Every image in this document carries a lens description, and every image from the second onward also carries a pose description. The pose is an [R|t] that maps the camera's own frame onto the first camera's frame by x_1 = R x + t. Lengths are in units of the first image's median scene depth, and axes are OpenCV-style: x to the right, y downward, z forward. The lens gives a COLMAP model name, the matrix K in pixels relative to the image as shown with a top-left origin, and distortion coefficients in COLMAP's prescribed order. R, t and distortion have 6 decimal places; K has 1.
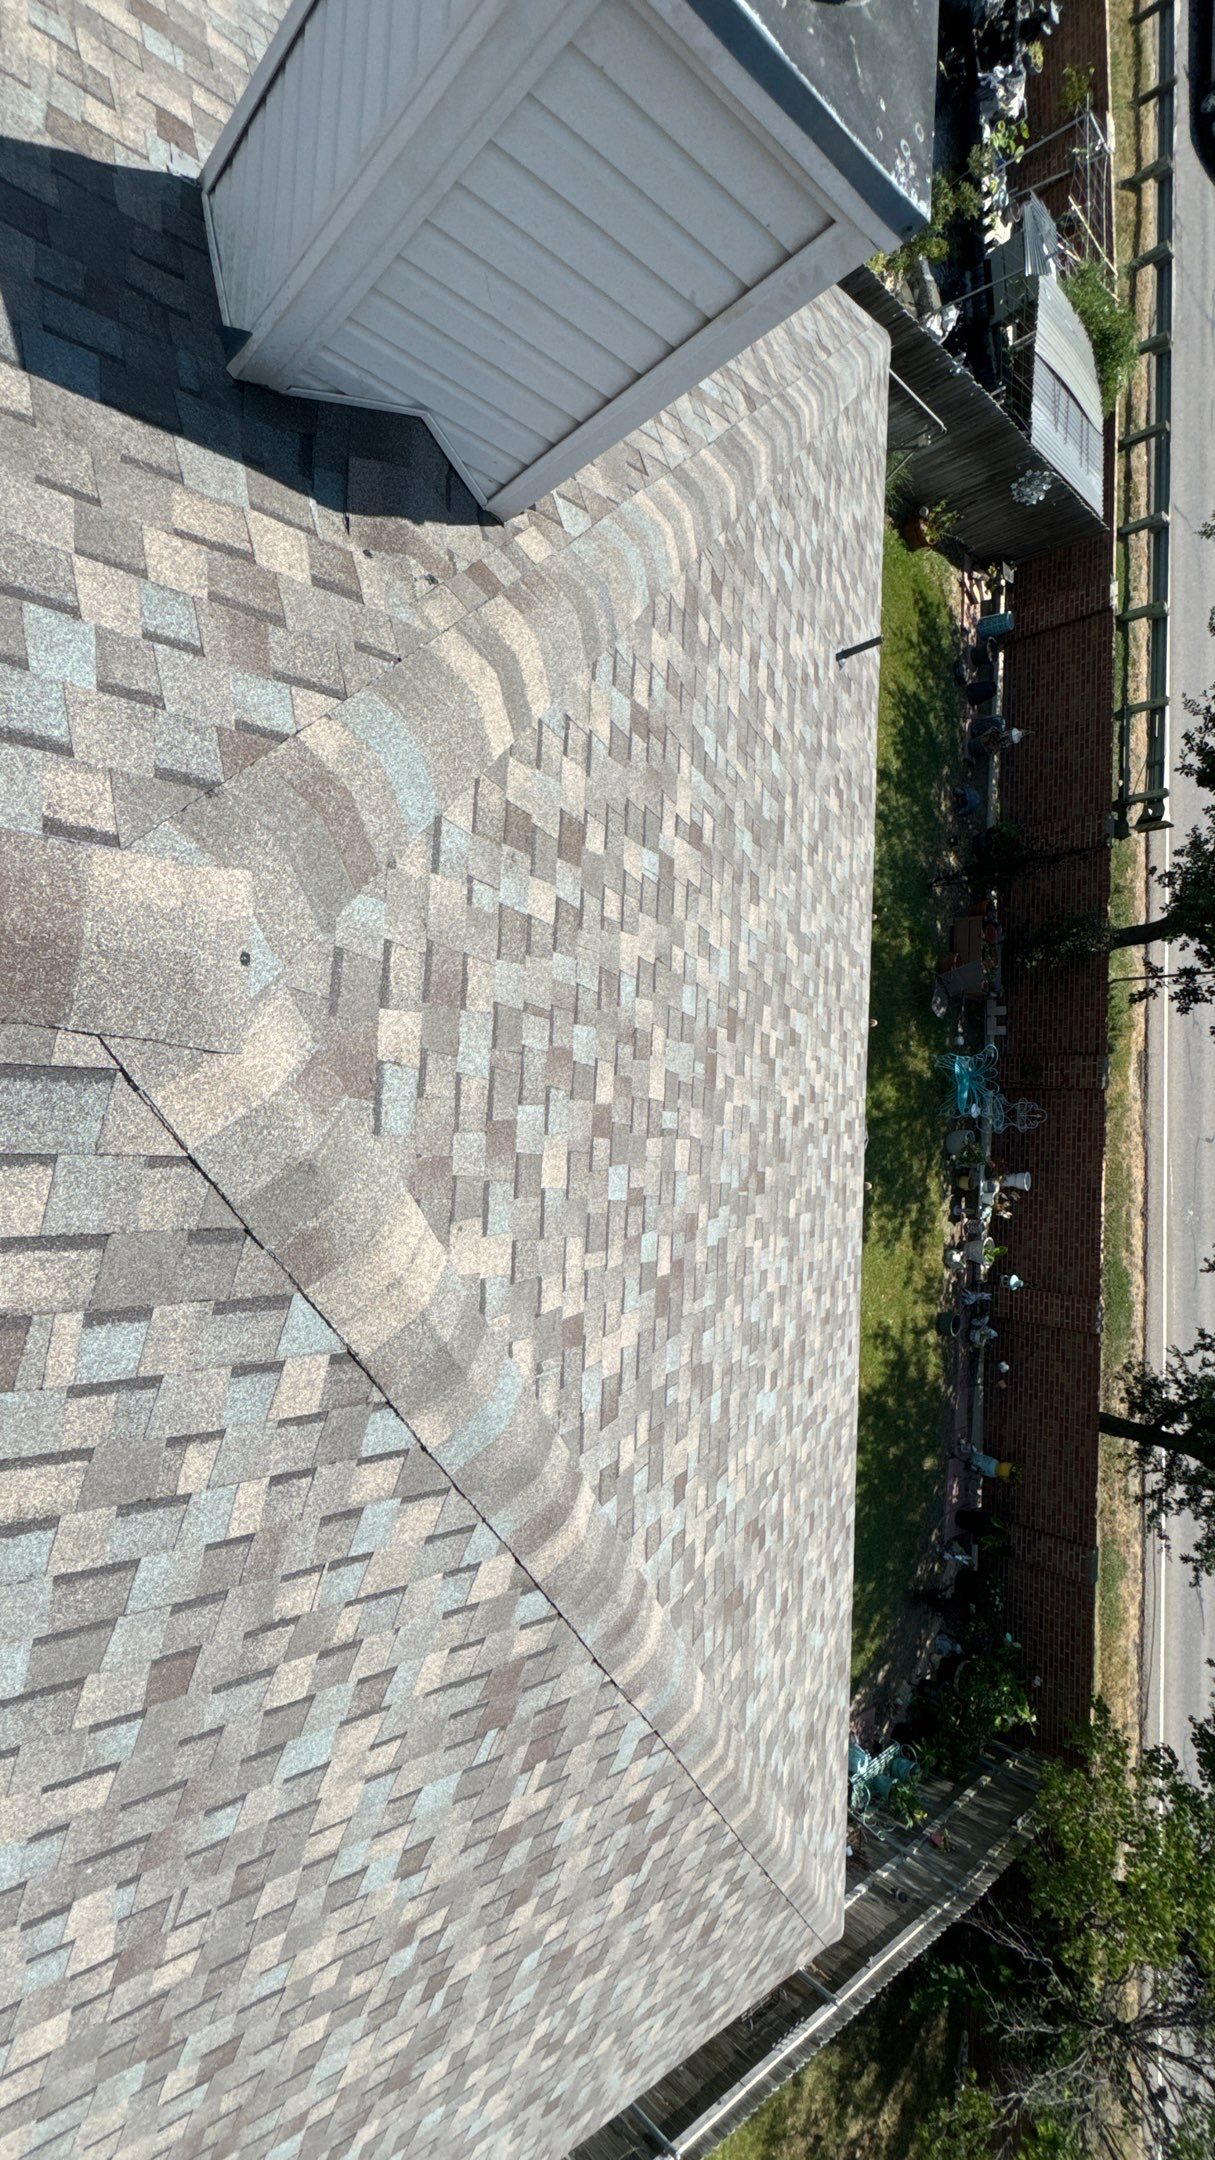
lens RADIAL K [[1015.2, 0, 607.5], [0, 1015.2, 1080.0], [0, 0, 1]] dist [-0.004181, -0.000084]
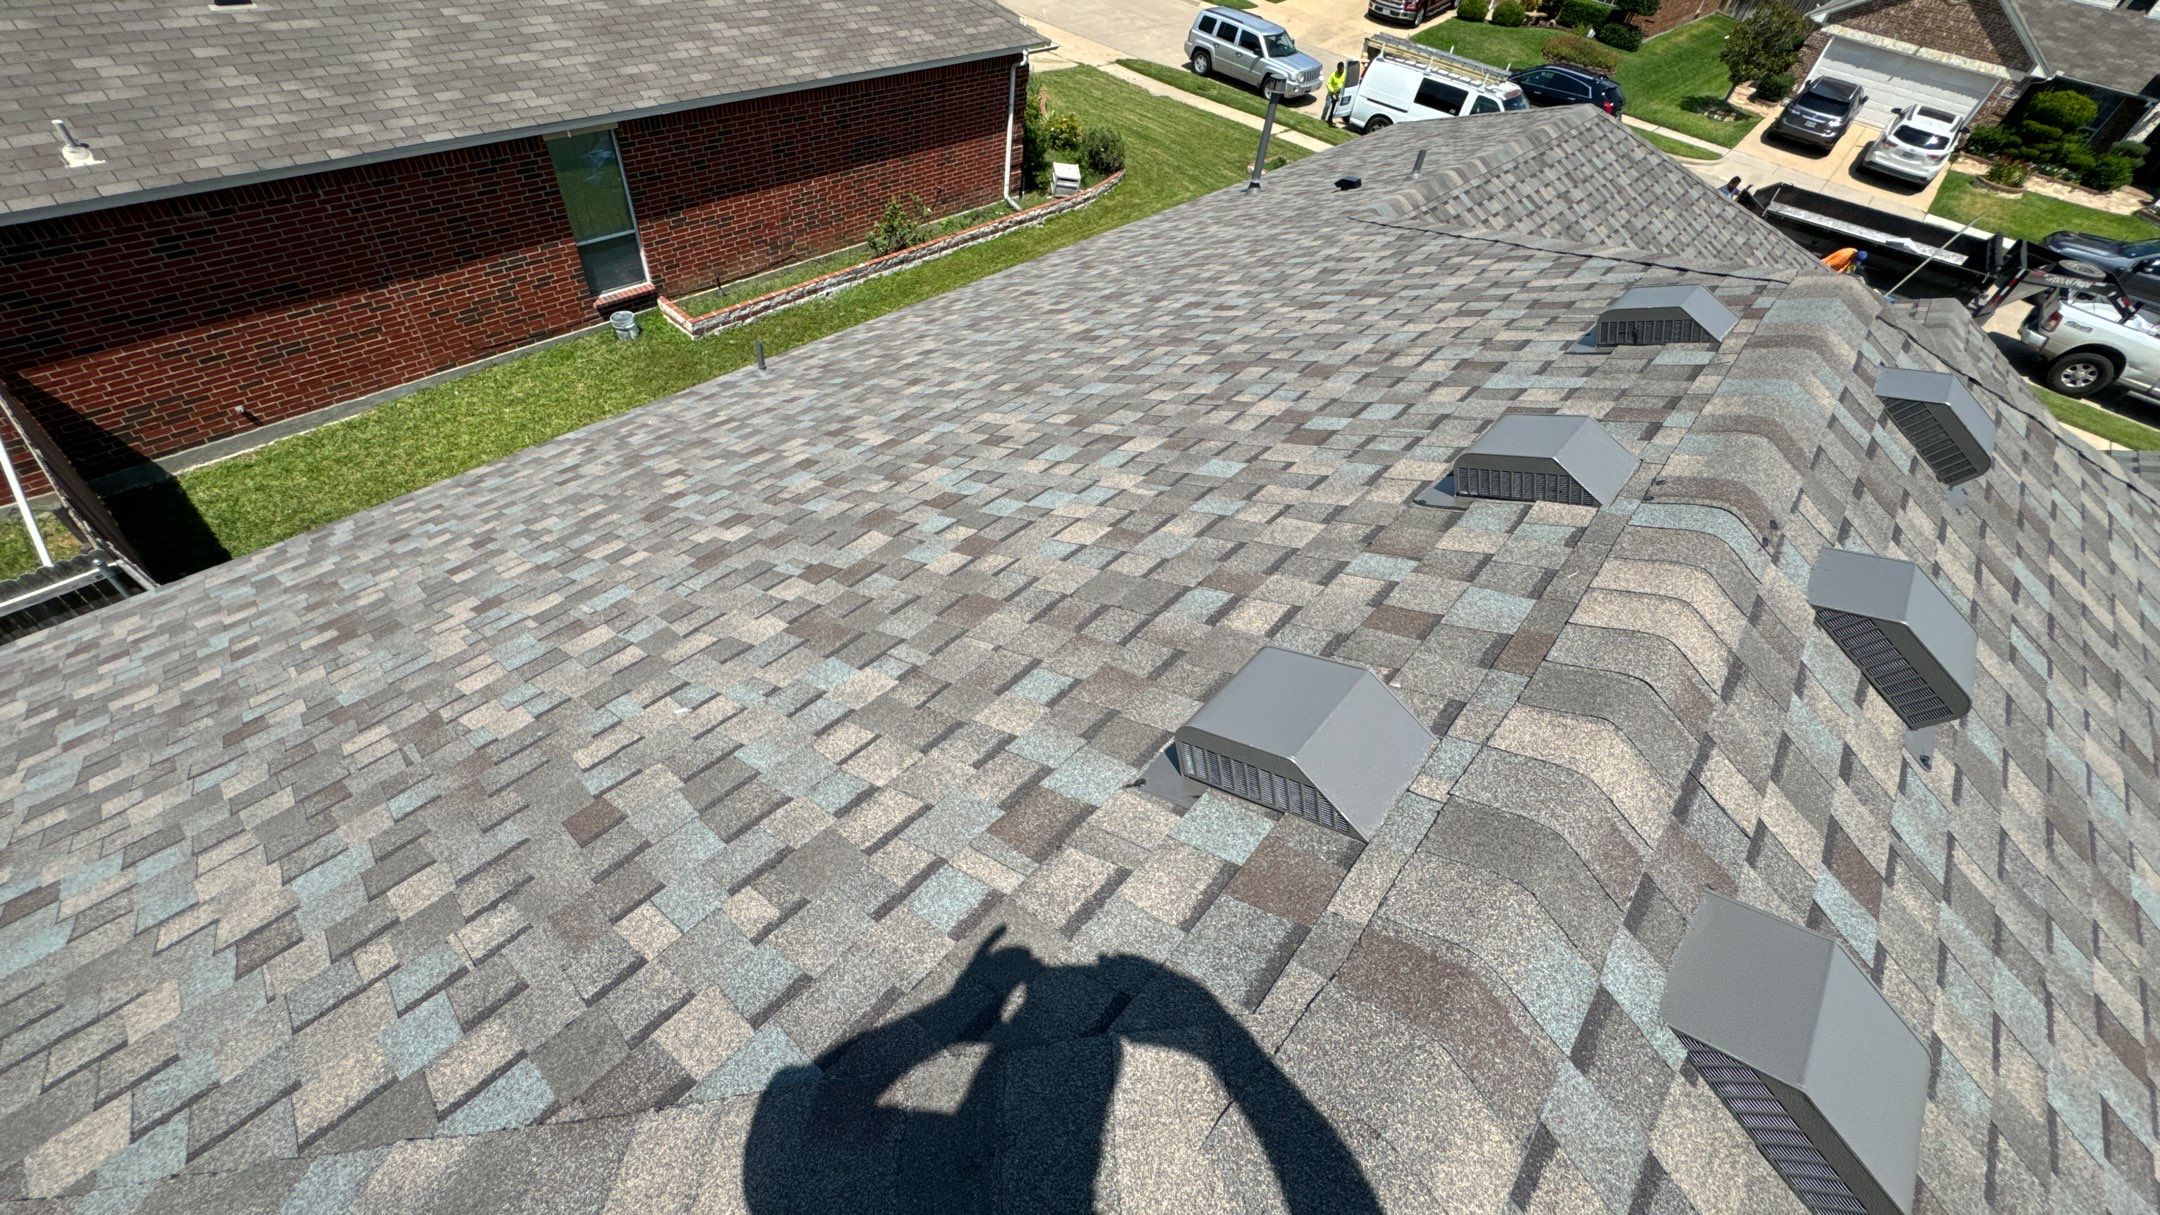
lens RADIAL K [[877.7, 0, 1080.0], [0, 877.7, 607.5], [0, 0, 1]] dist [-0.002906, 0.000392]
pose [[-0.382378, -0.070438, -0.921317, 0.190756], [-0.788782, -0.494441, 0.365173, 0.002471], [-0.481259, 0.866352, 0.133503, 0.465509]]
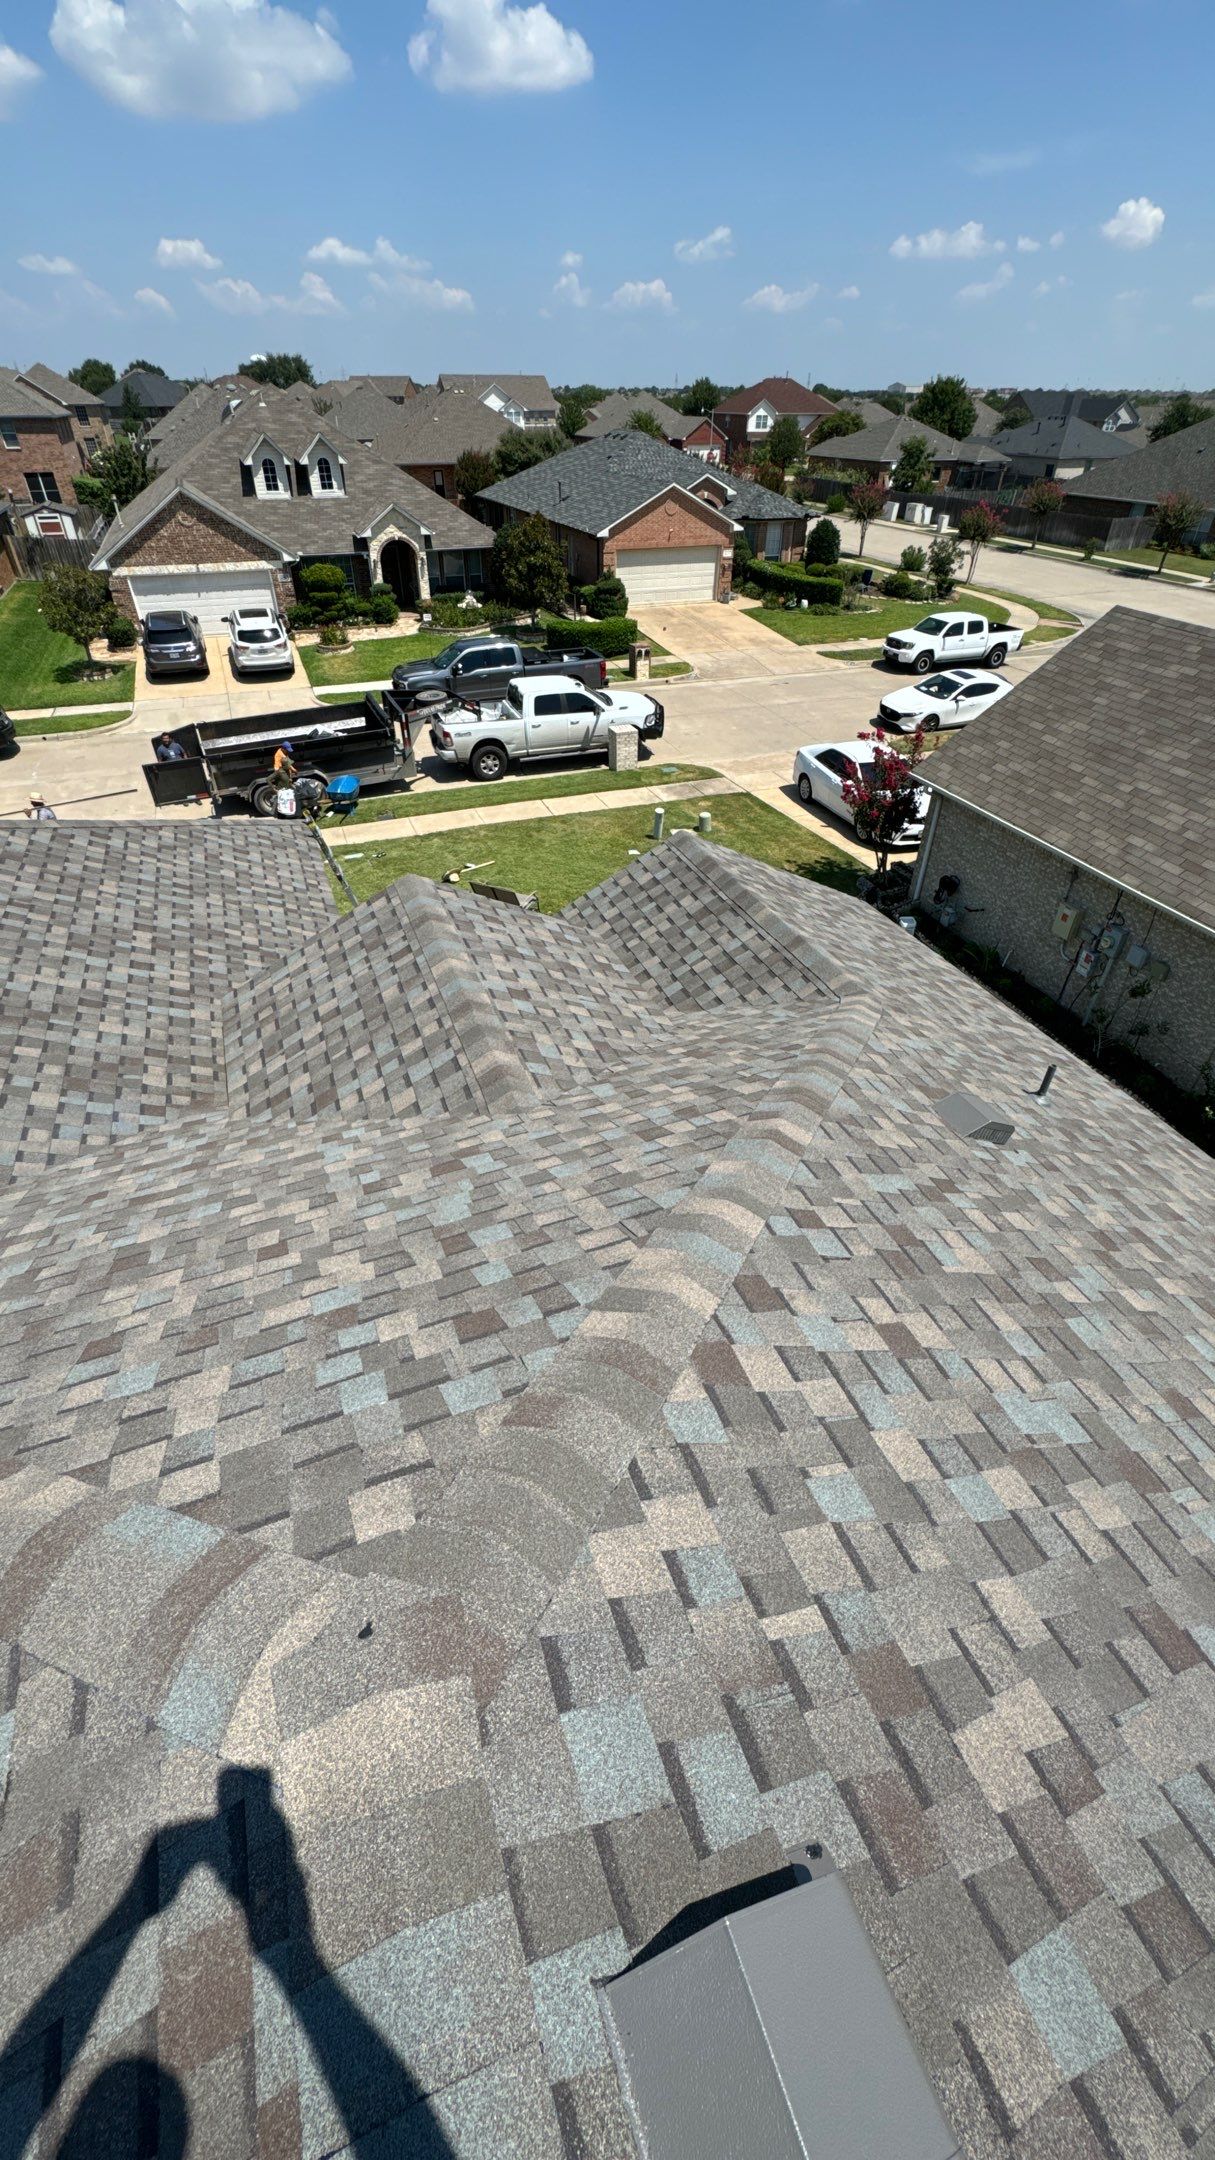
lens RADIAL K [[877.7, 0, 607.5], [0, 877.7, 1080.0], [0, 0, 1]] dist [-0.002906, 0.000392]
pose [[0.308389, -0.097983, -0.946200, -0.860044], [-0.910052, 0.259202, -0.323449, -0.247361], [0.276950, 0.960840, -0.009235, -0.714640]]
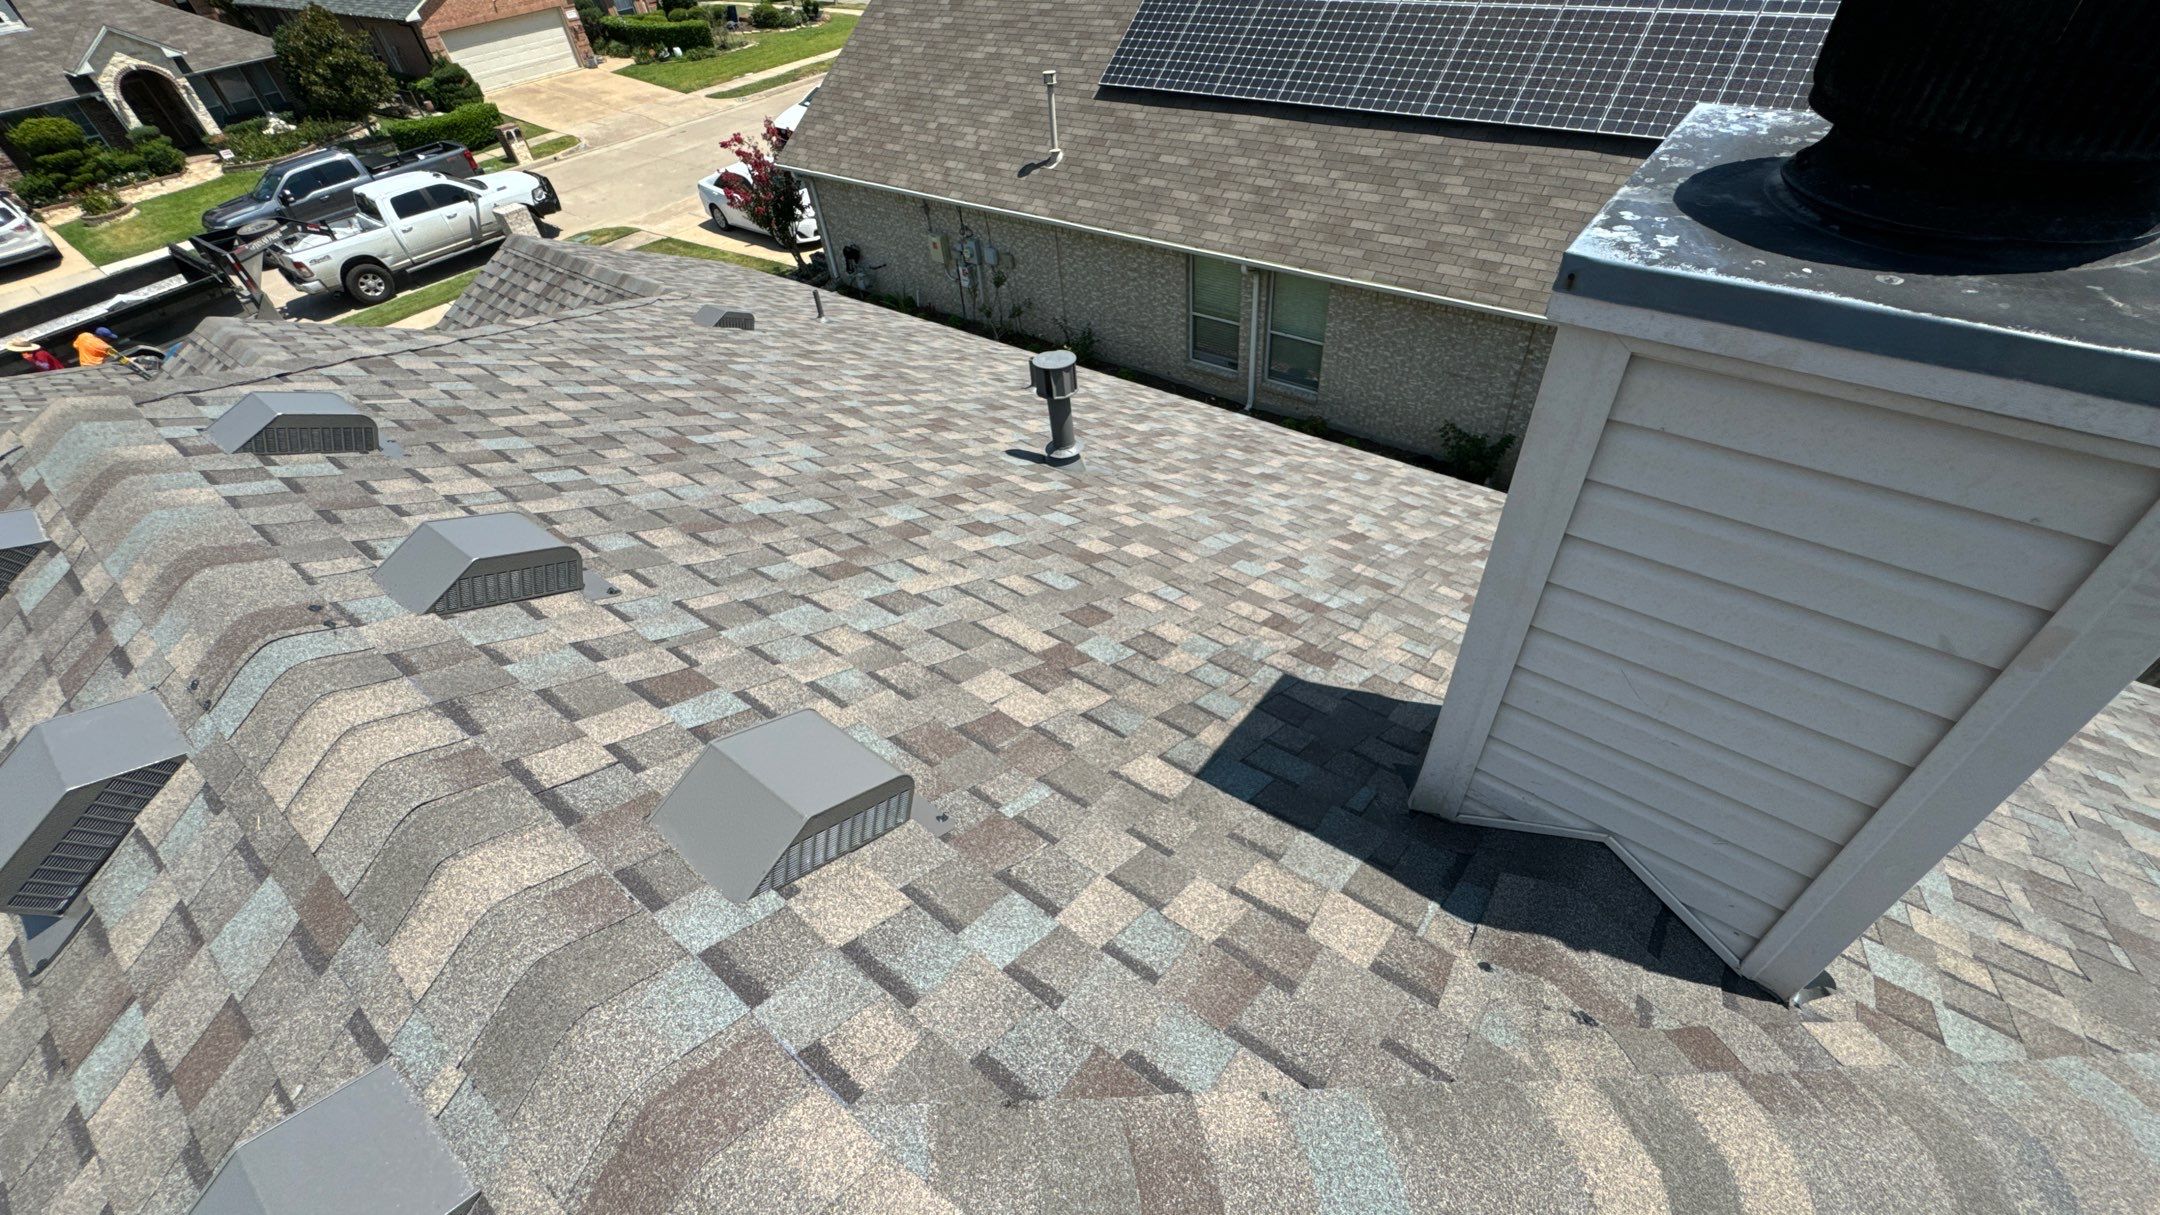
lens RADIAL K [[877.7, 0, 1080.0], [0, 877.7, 607.5], [0, 0, 1]] dist [-0.002906, 0.000392]
pose [[0.564287, -0.226413, -0.793926, 0.197946], [-0.559118, 0.602743, -0.569287, -0.116319], [0.607427, 0.765140, 0.213528, 0.441017]]
